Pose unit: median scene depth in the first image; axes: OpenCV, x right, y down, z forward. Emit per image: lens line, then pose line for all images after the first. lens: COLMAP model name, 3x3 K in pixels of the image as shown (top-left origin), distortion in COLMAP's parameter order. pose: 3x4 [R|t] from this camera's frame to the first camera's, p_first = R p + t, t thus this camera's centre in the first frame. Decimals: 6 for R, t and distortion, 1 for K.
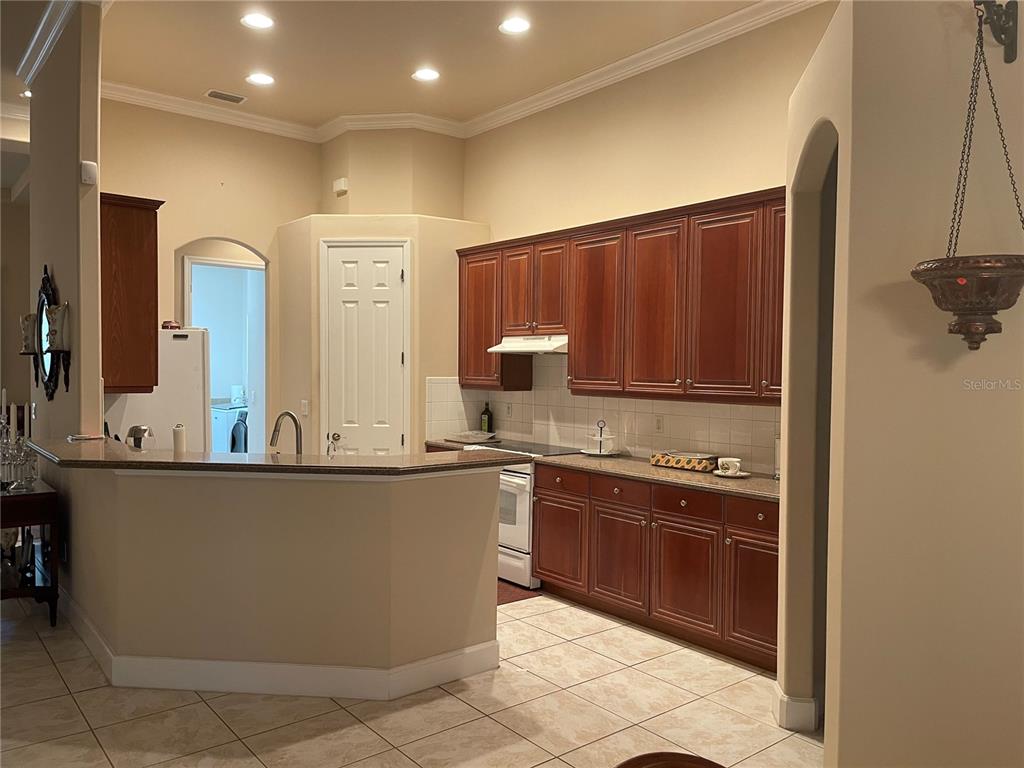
lens RADIAL K [[770.0, 0, 534.8], [0, 770.0, 384.9], [0, 0, 1]] dist [0.078137, -0.001132]
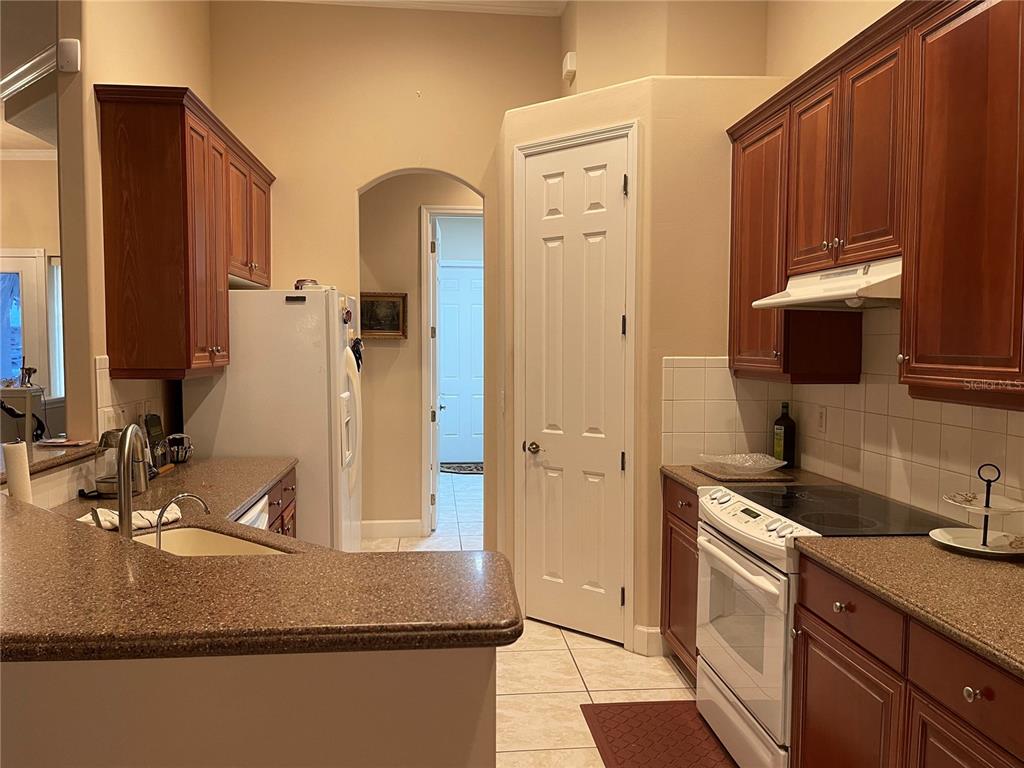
lens RADIAL K [[775.1, 0, 512.0], [0, 775.1, 384.0], [0, 0, 1]] dist [0.083768, -0.093901]
pose [[0.825133, 0.020189, -0.564577, 0.105067], [-0.007715, 0.999671, 0.024472, -0.003295], [0.564885, -0.015837, 0.825017, 0.487566]]
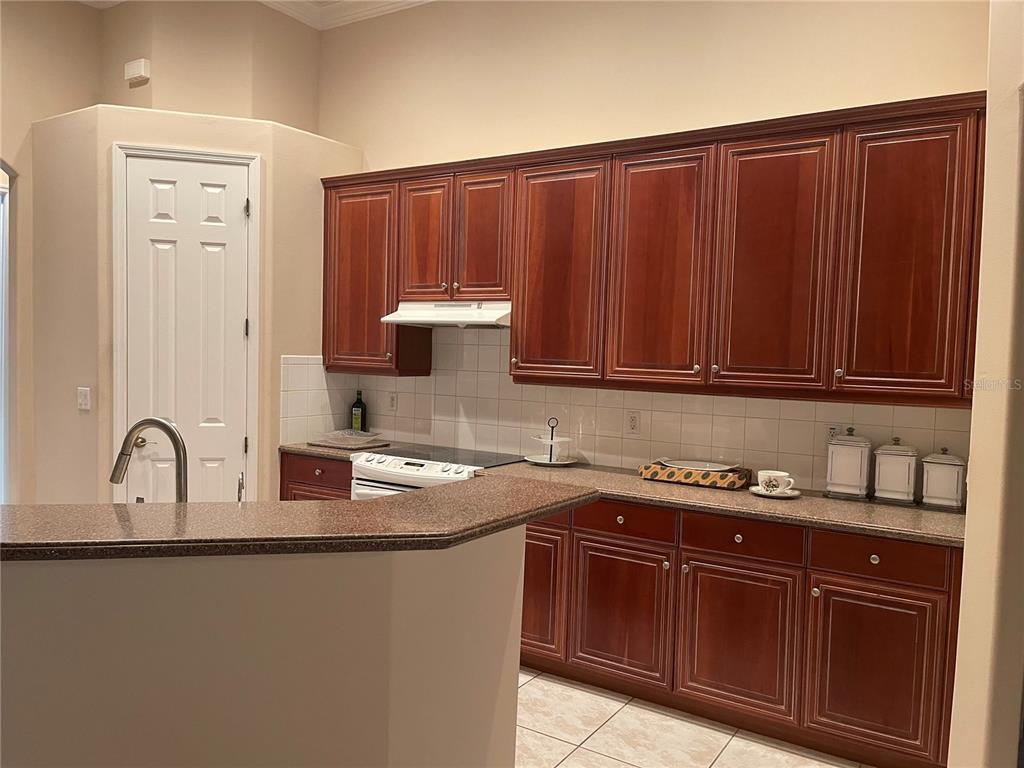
lens RADIAL K [[775.1, 0, 512.0], [0, 775.1, 384.0], [0, 0, 1]] dist [0.083768, -0.093901]
pose [[0.953702, 0.004244, 0.300722, -0.167119], [-0.011801, 0.999659, 0.023316, -0.003373], [-0.300521, -0.025785, 0.953427, 0.276827]]
